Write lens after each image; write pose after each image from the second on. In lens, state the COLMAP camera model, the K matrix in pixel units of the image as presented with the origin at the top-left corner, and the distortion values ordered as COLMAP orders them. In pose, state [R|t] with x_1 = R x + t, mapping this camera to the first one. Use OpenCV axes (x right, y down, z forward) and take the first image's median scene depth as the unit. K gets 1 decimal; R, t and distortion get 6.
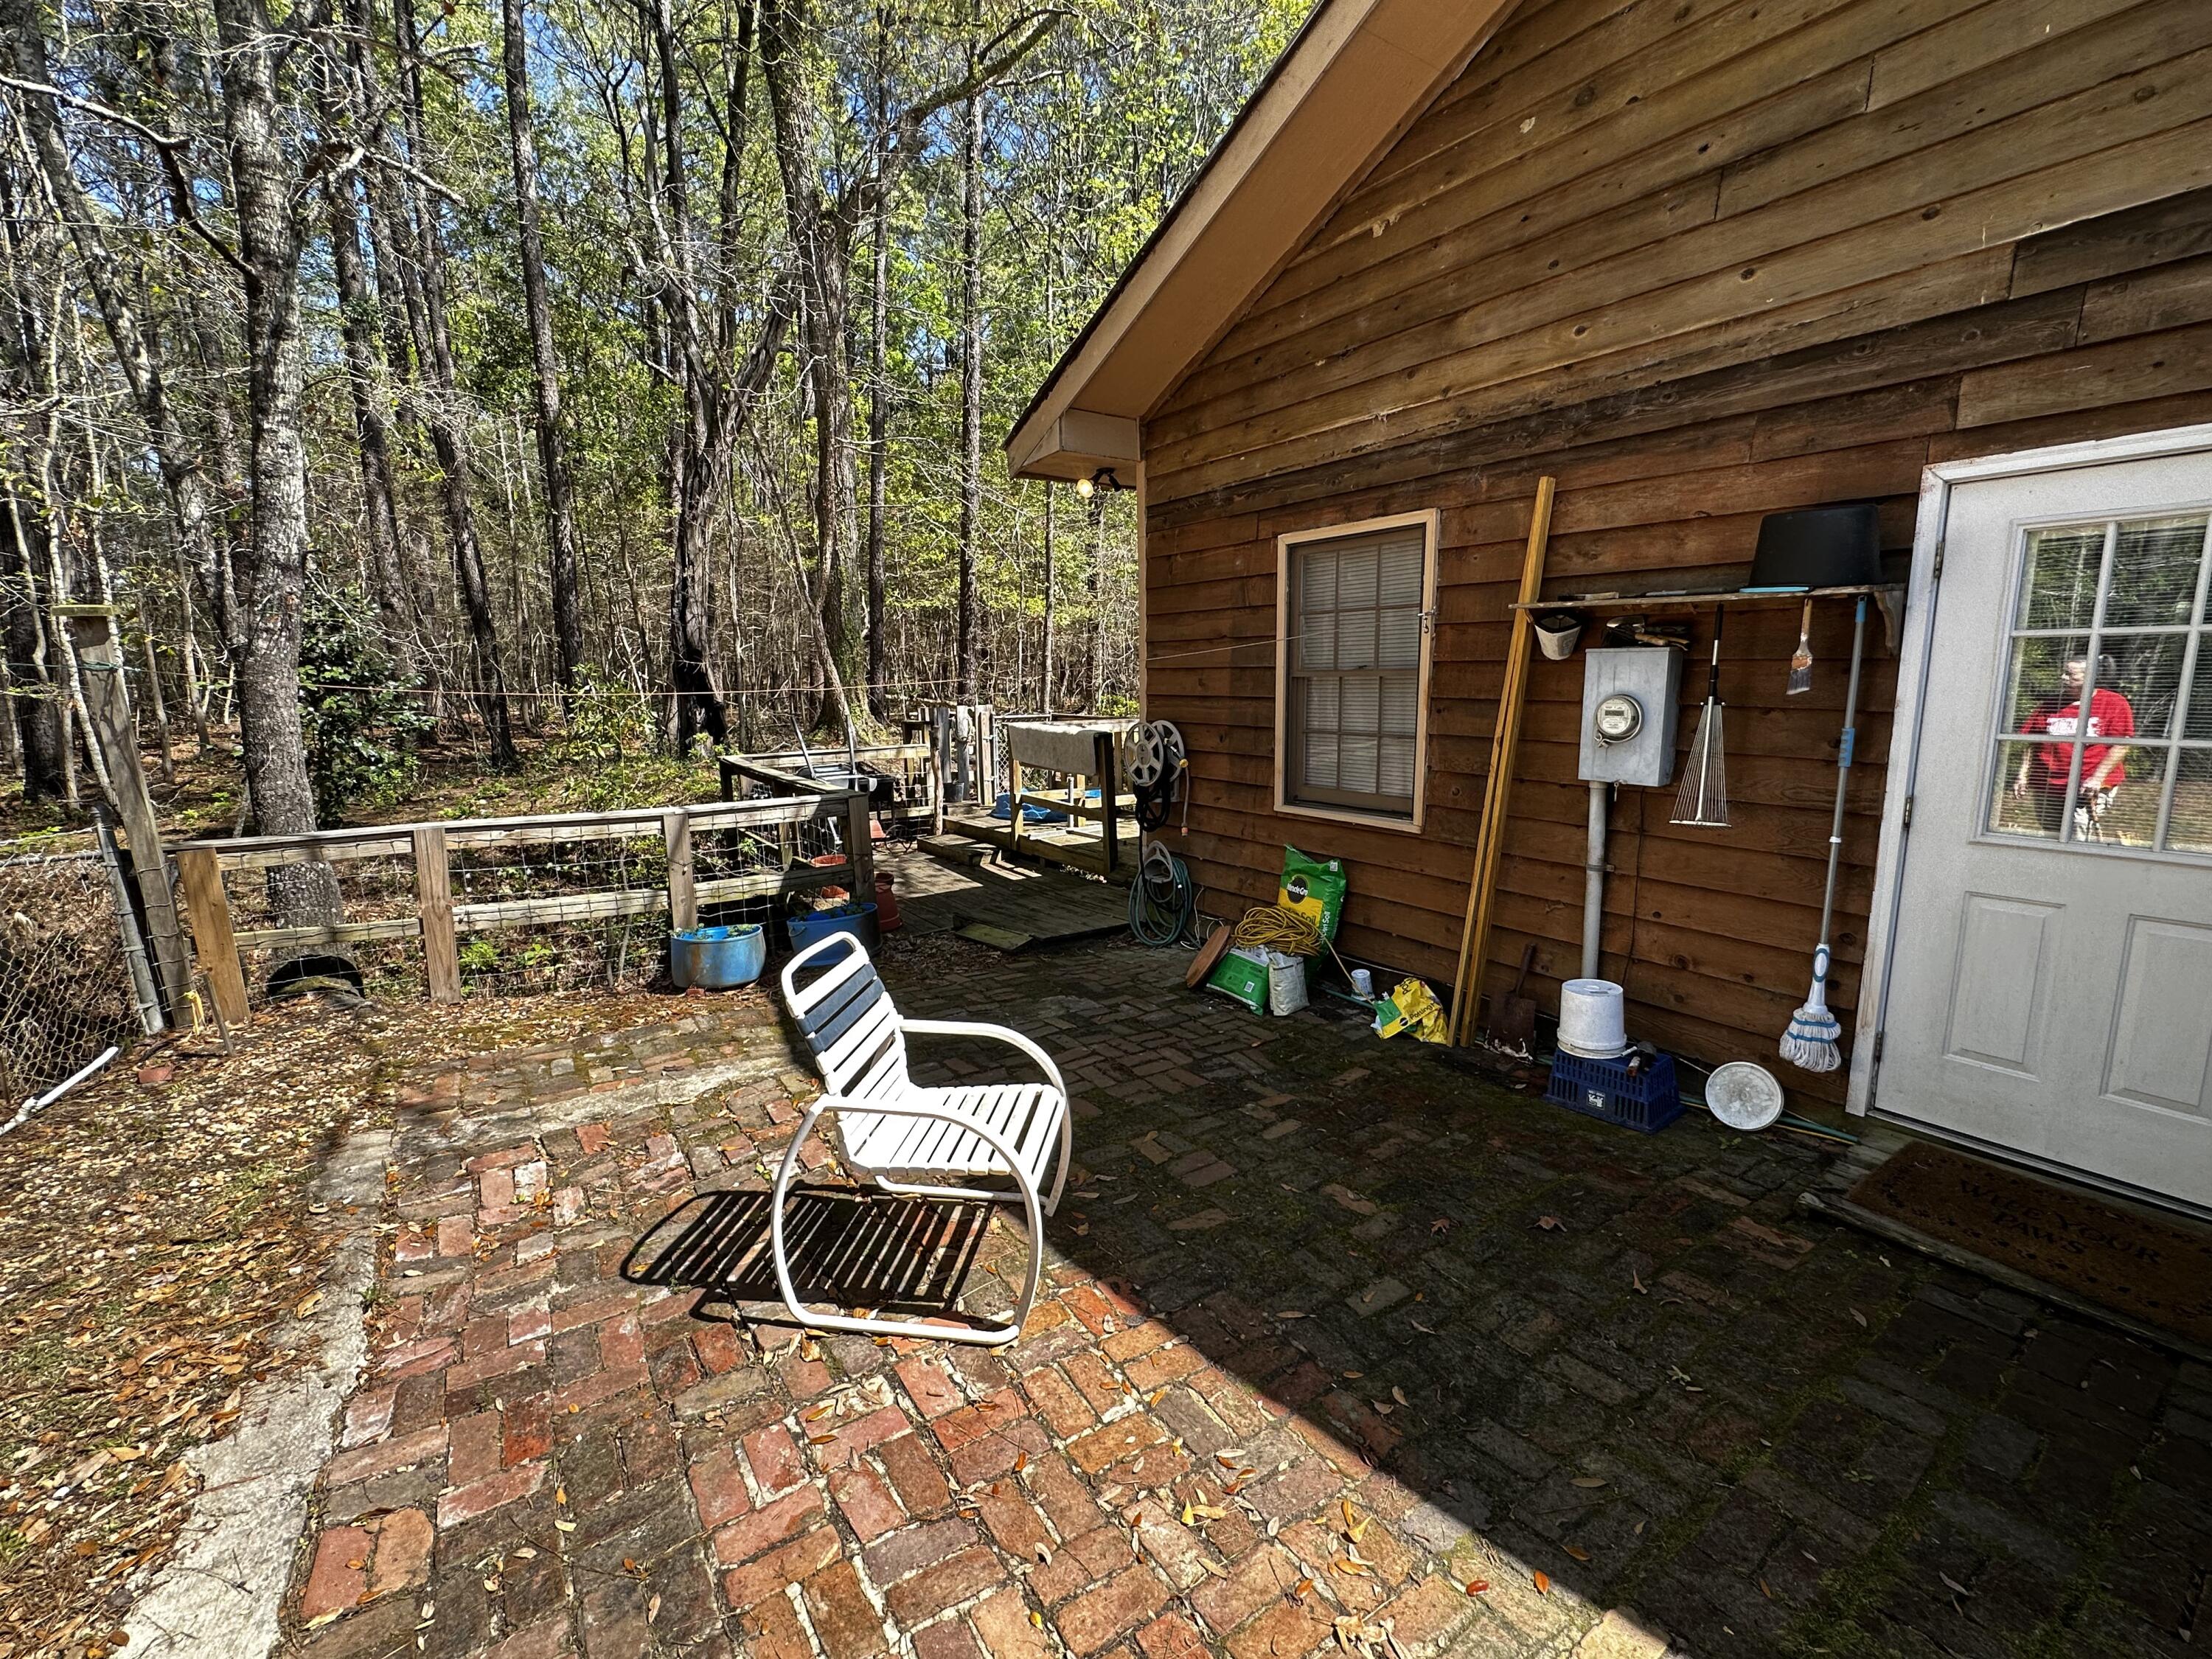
lens RADIAL K [[949.2, 0, 1106.0], [0, 949.2, 829.5], [0, 0, 1]] dist [-0.002330, -0.000475]
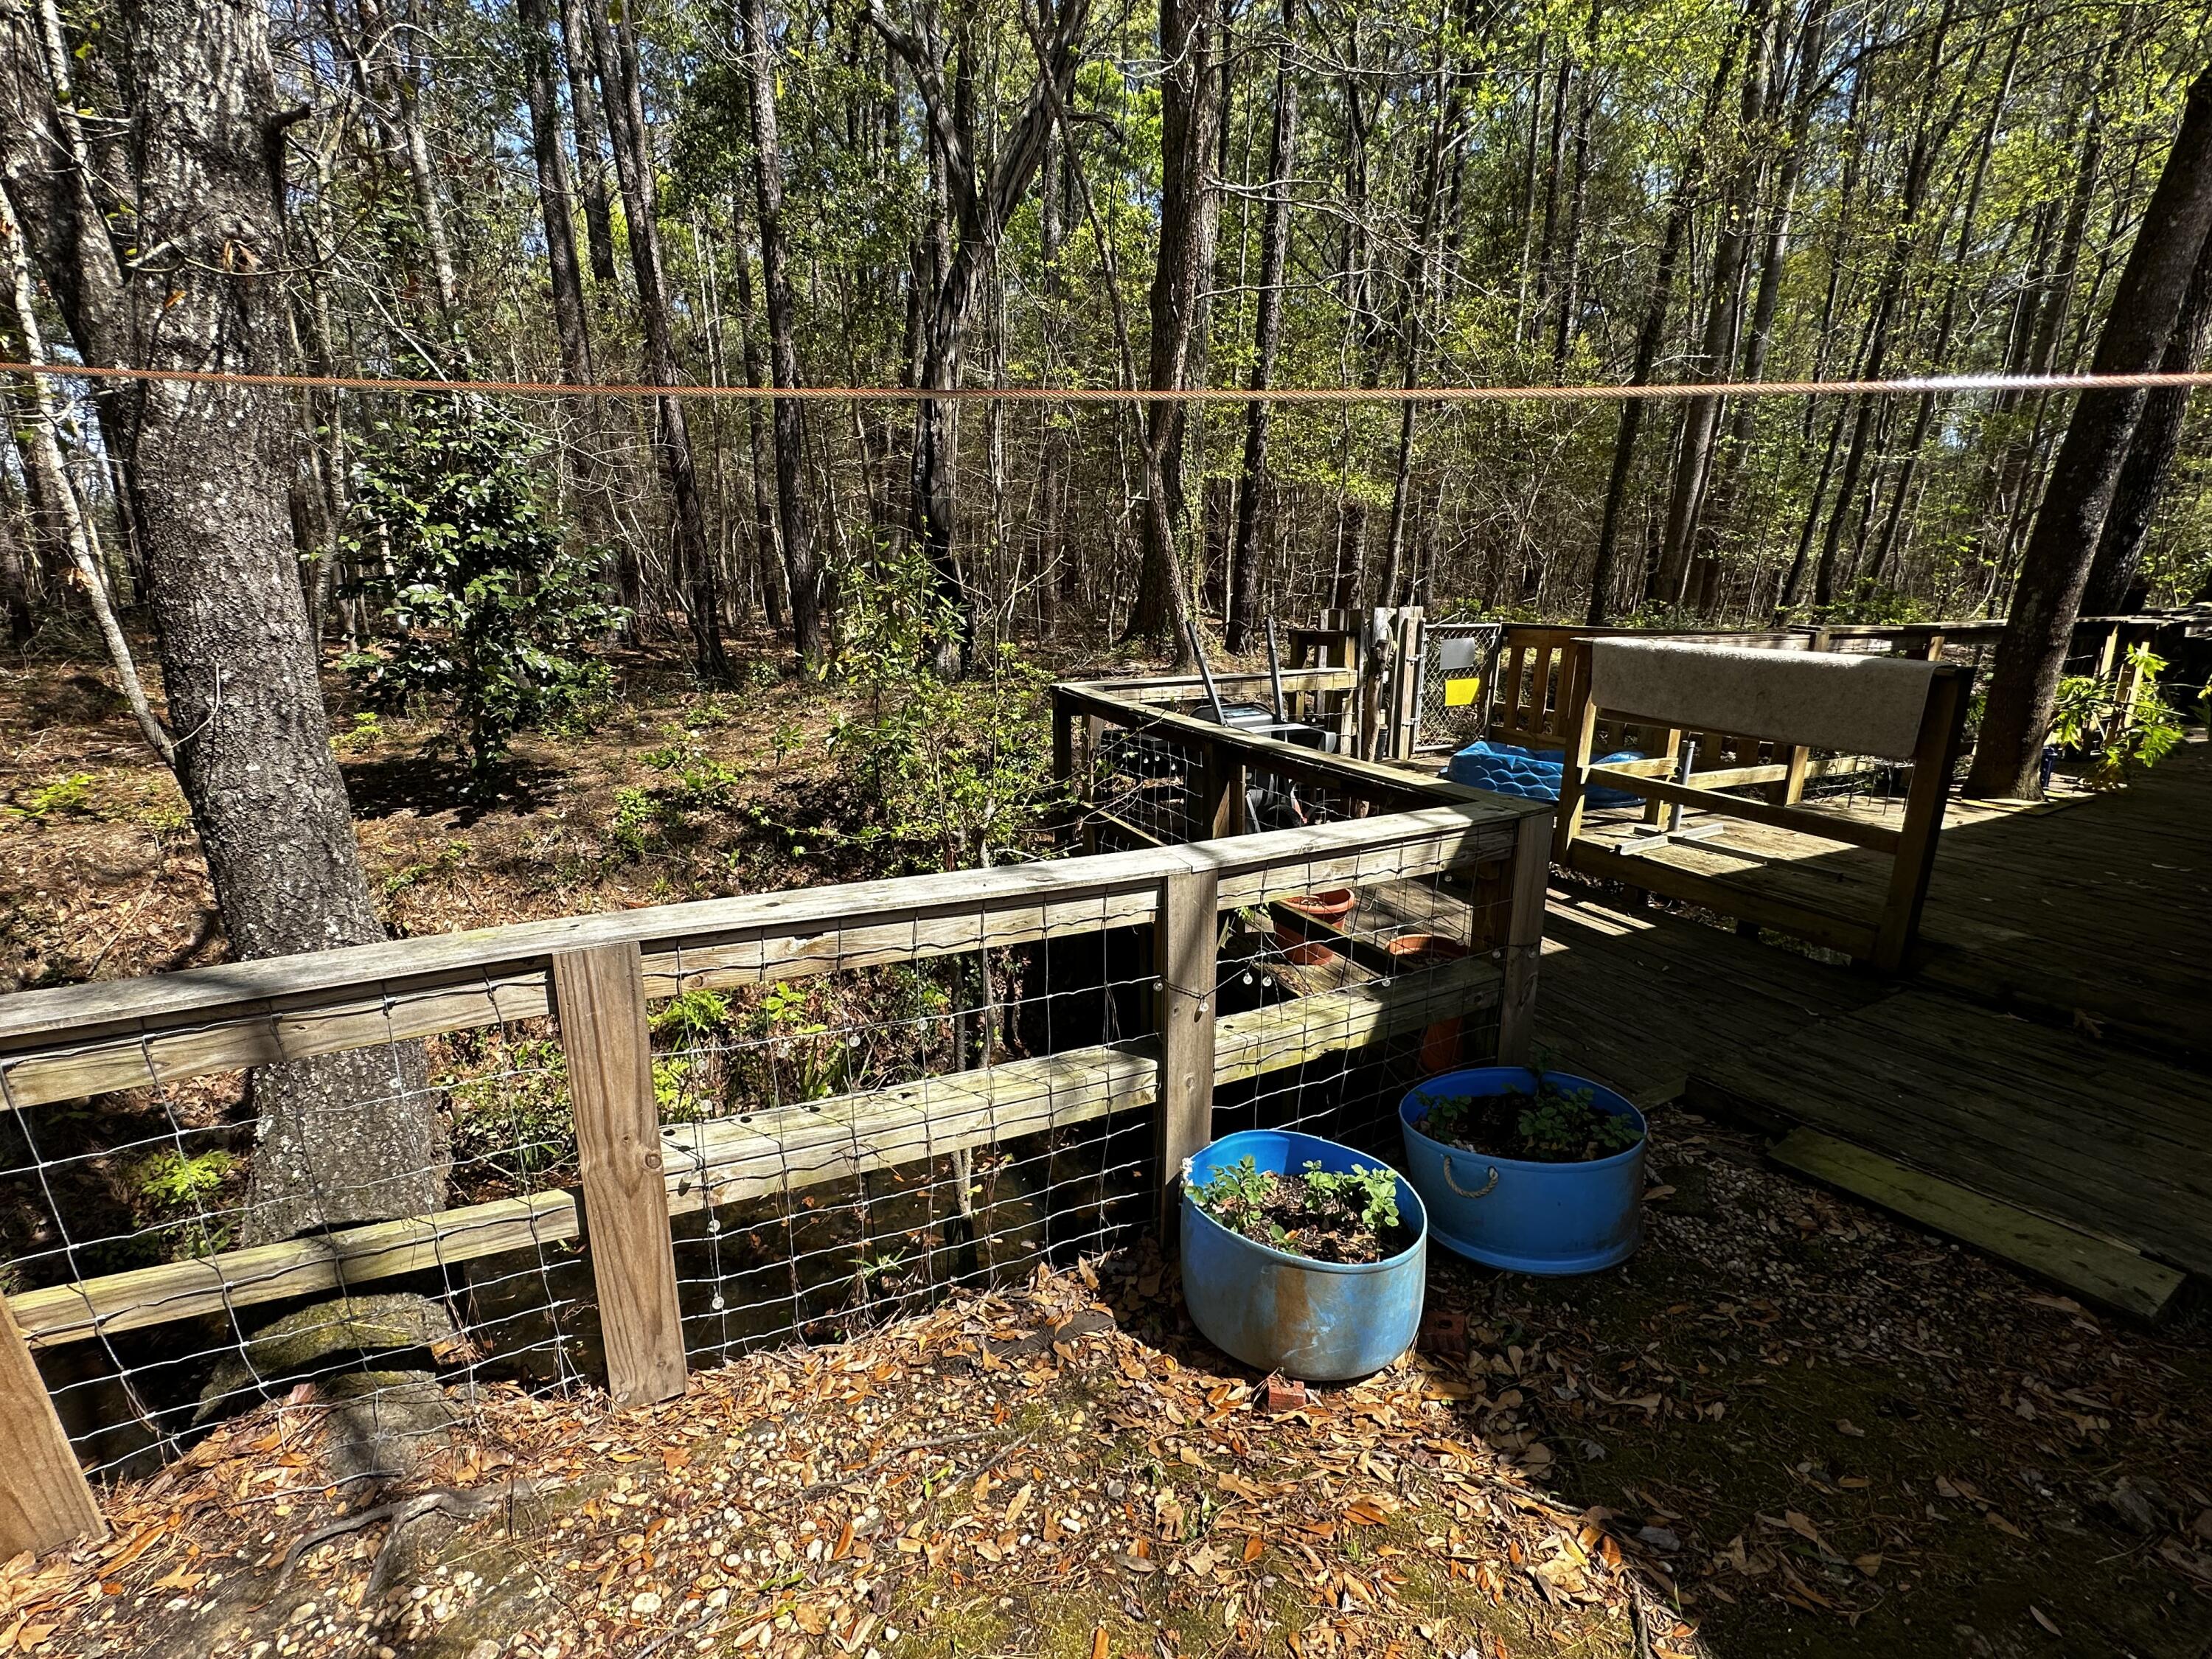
lens RADIAL K [[949.2, 0, 1106.0], [0, 949.2, 829.5], [0, 0, 1]] dist [-0.002330, -0.000475]
pose [[0.986073, 0.051262, -0.158214, -0.398848], [-0.036200, 0.994659, 0.096661, -0.063903], [0.162324, -0.089588, 0.982662, 0.577713]]
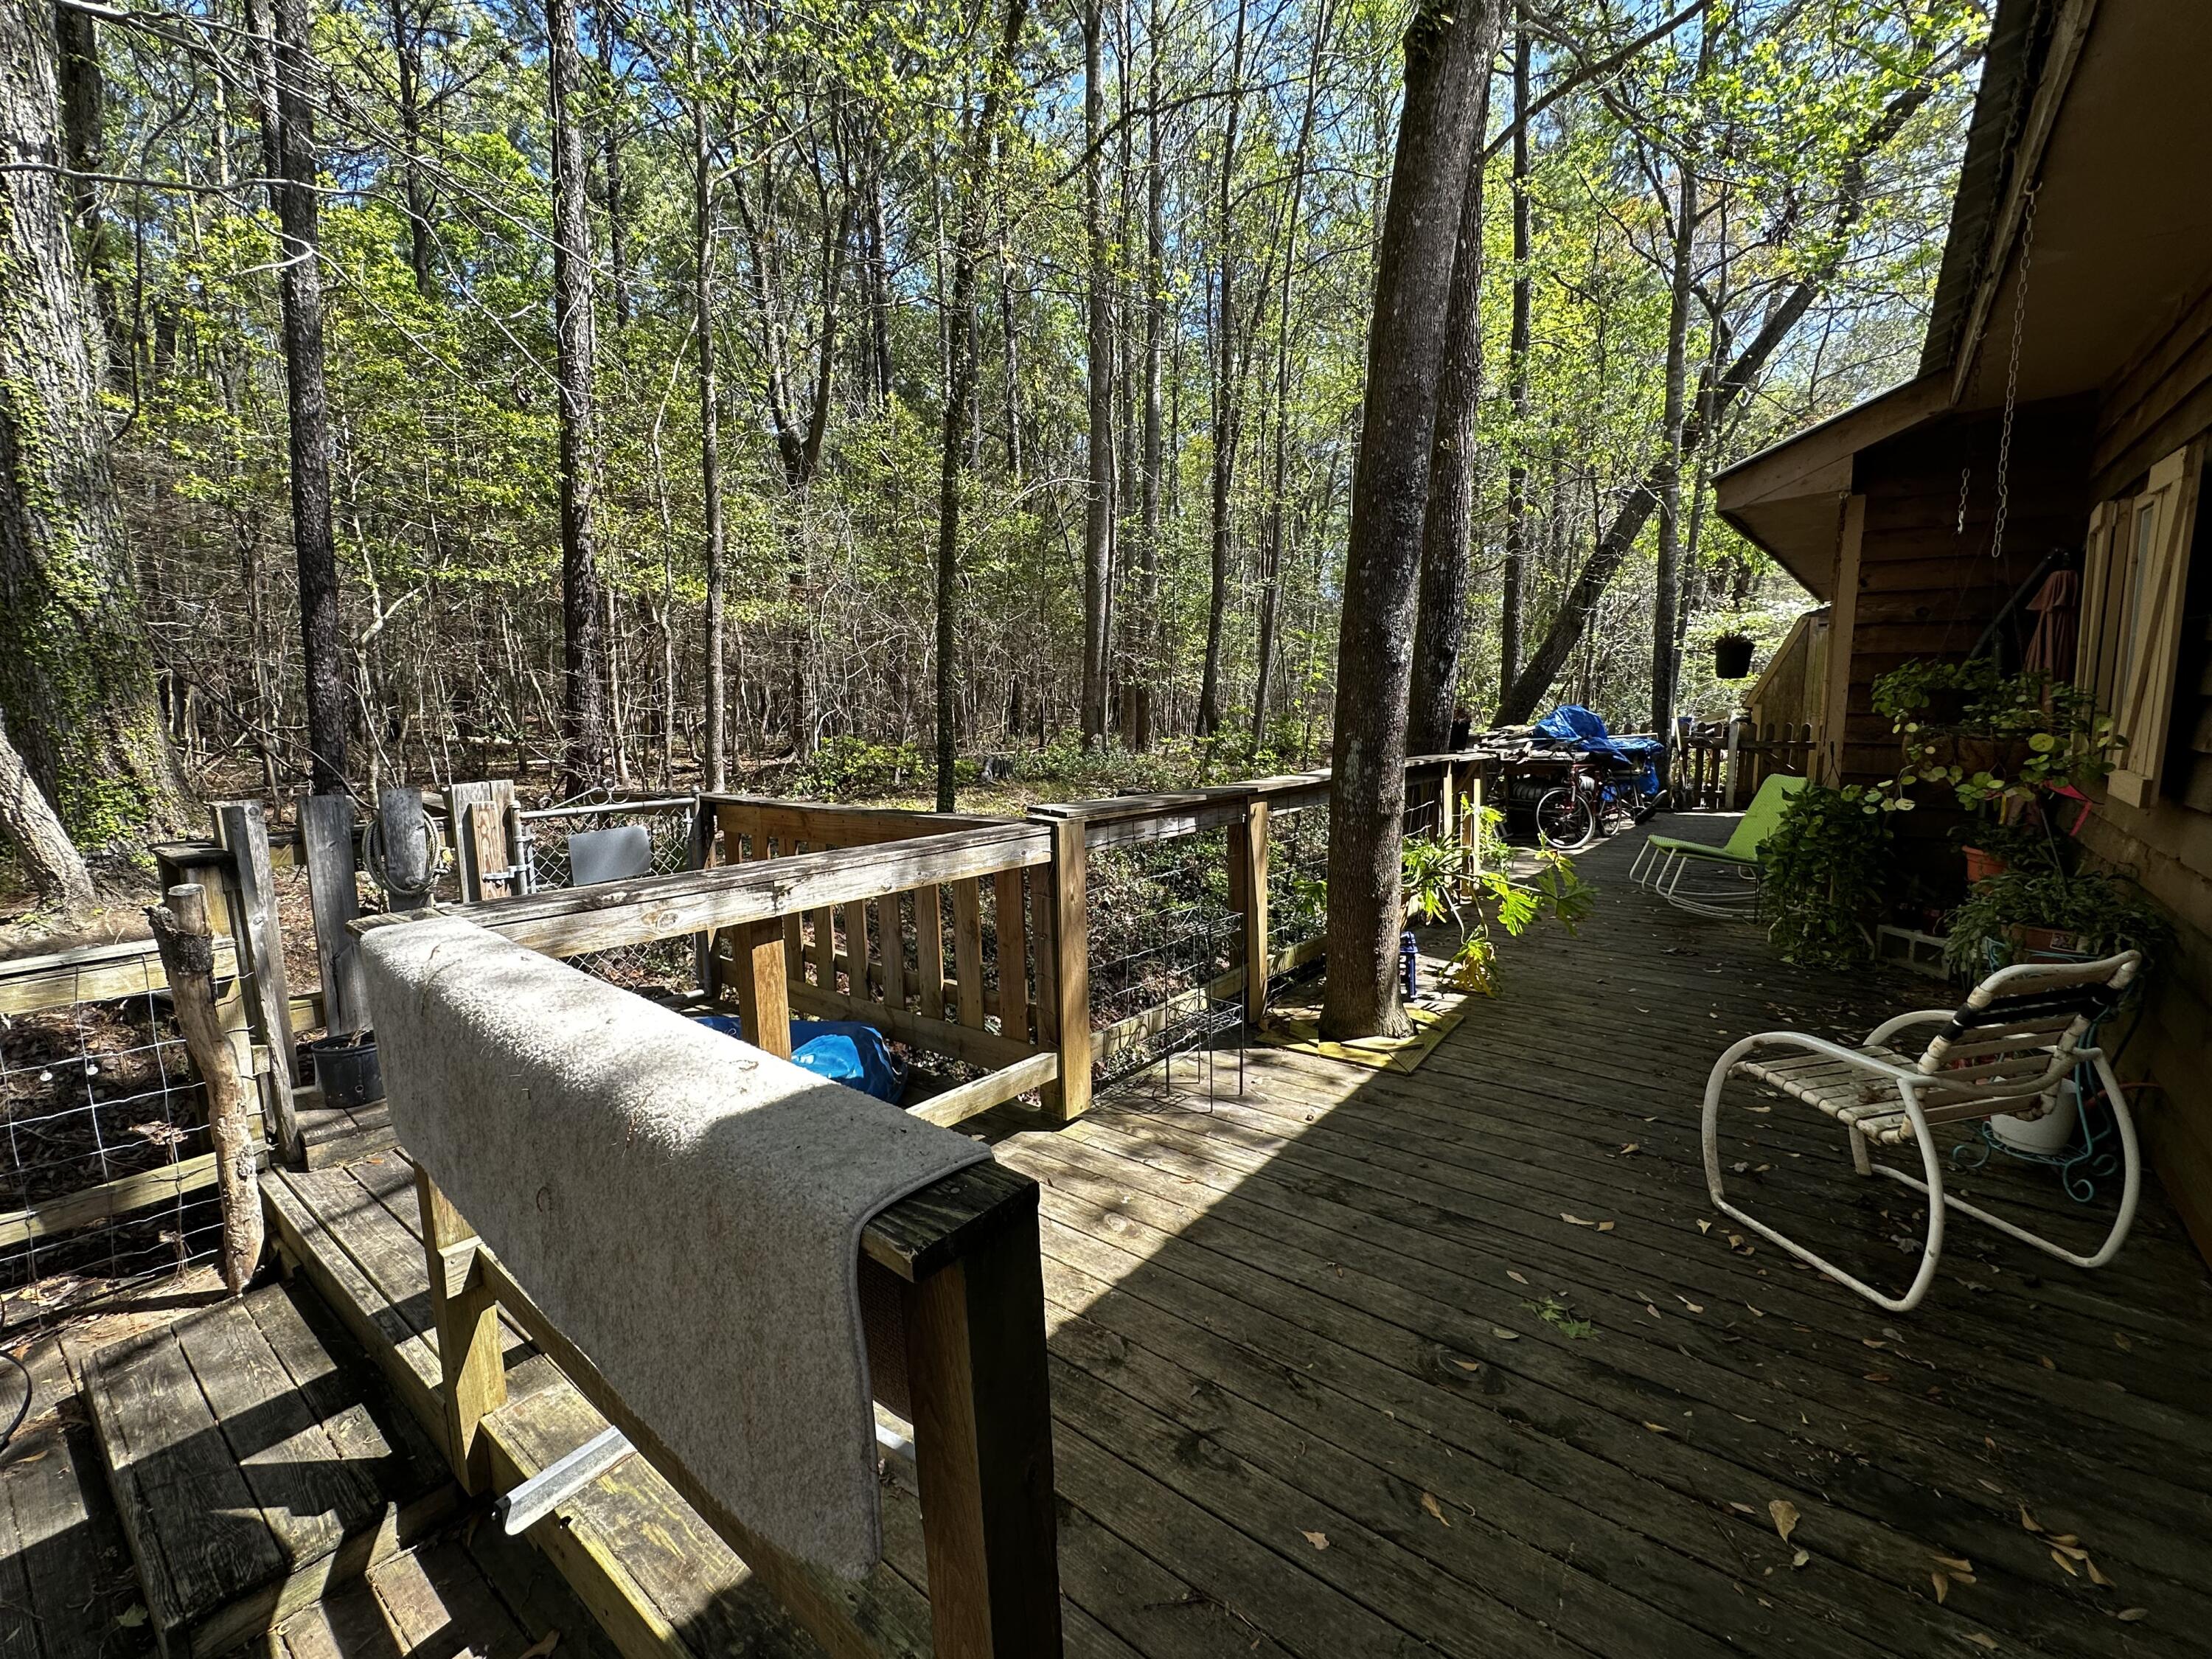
lens RADIAL K [[949.2, 0, 1106.0], [0, 949.2, 829.5], [0, 0, 1]] dist [-0.002330, -0.000475]
pose [[0.957242, -0.042560, 0.286141, -0.015448], [0.051965, 0.998327, -0.025355, -0.167434], [-0.284583, 0.039140, 0.957852, 1.080395]]
